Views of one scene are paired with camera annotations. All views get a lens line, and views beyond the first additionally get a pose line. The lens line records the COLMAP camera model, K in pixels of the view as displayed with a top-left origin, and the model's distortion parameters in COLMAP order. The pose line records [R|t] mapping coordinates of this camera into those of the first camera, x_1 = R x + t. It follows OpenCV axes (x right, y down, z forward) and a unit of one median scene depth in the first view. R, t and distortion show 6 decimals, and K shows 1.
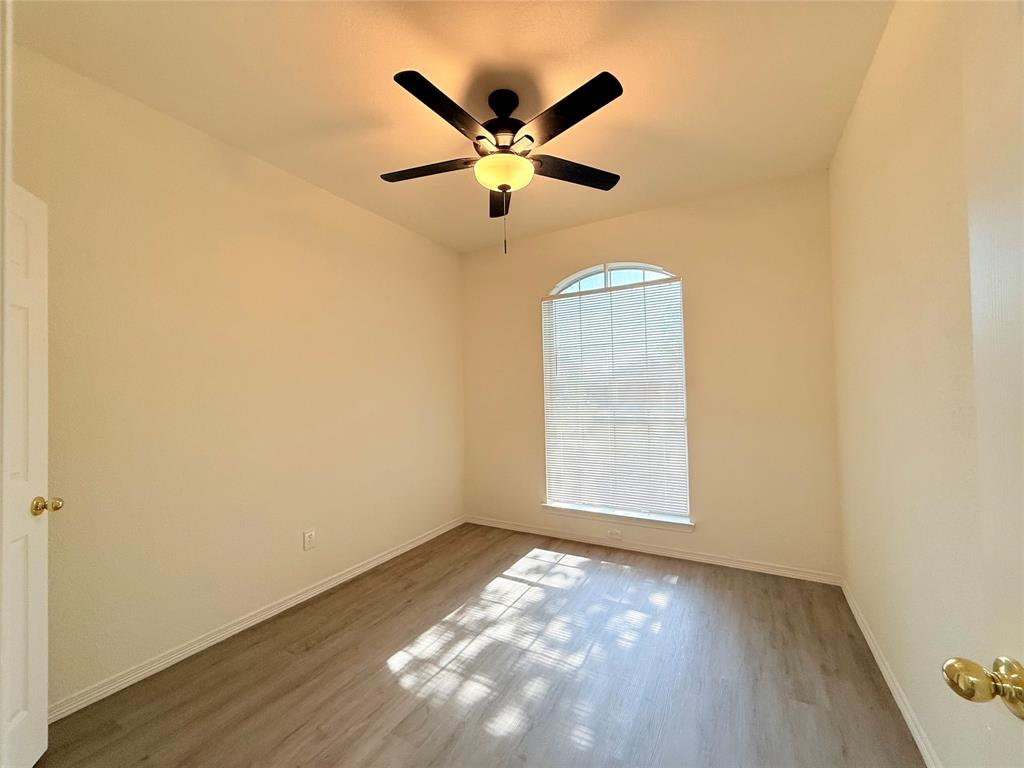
lens RADIAL K [[407.1, 0, 510.2], [0, 407.1, 383.3], [0, 0, 1]] dist [-0.000968, 0.000584]
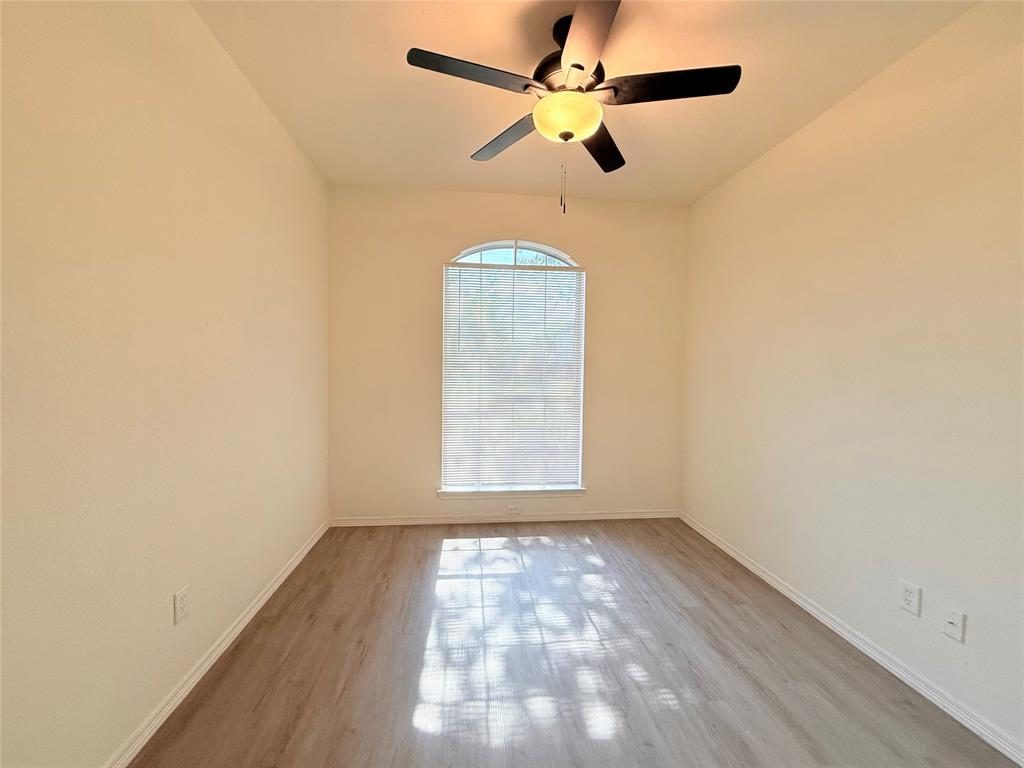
lens RADIAL K [[407.1, 0, 510.2], [0, 407.1, 383.3], [0, 0, 1]] dist [-0.000968, 0.000584]
pose [[0.807681, 0.010338, 0.589530, -0.399246], [-0.045852, 0.997920, 0.045320, 0.008193], [-0.587835, -0.063635, 0.806474, 0.218974]]
